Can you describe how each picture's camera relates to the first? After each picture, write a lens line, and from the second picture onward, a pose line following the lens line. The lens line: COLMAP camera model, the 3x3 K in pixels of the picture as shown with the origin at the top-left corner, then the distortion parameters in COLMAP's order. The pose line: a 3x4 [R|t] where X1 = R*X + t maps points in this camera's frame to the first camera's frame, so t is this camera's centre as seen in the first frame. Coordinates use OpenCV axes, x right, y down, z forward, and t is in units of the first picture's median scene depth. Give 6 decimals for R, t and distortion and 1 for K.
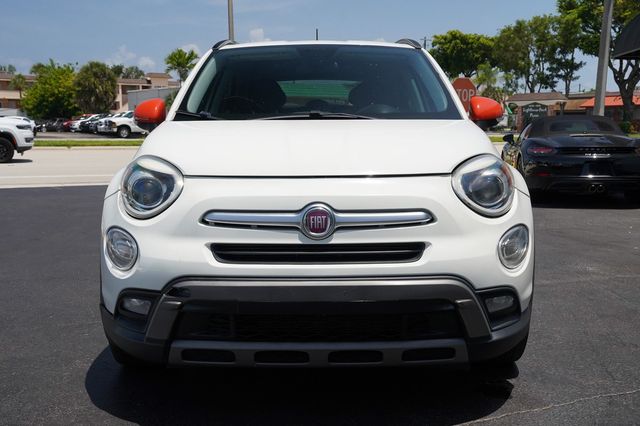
lens RADIAL K [[682.0, 0, 321.9], [0, 682.0, 214.6], [0, 0, 1]] dist [0.038959, 0.000000]
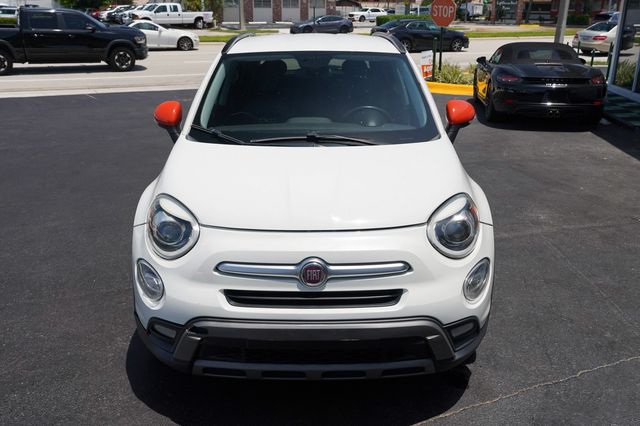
lens RADIAL K [[578.6, 0, 318.9], [0, 578.6, 213.1], [0, 0, 1]] dist [-0.006796, 0.001980]
pose [[0.999995, 0.002944, 0.000910, 0.002628], [-0.003054, 0.986127, 0.165963, -0.239921], [-0.000408, -0.165965, 0.986132, 0.018659]]
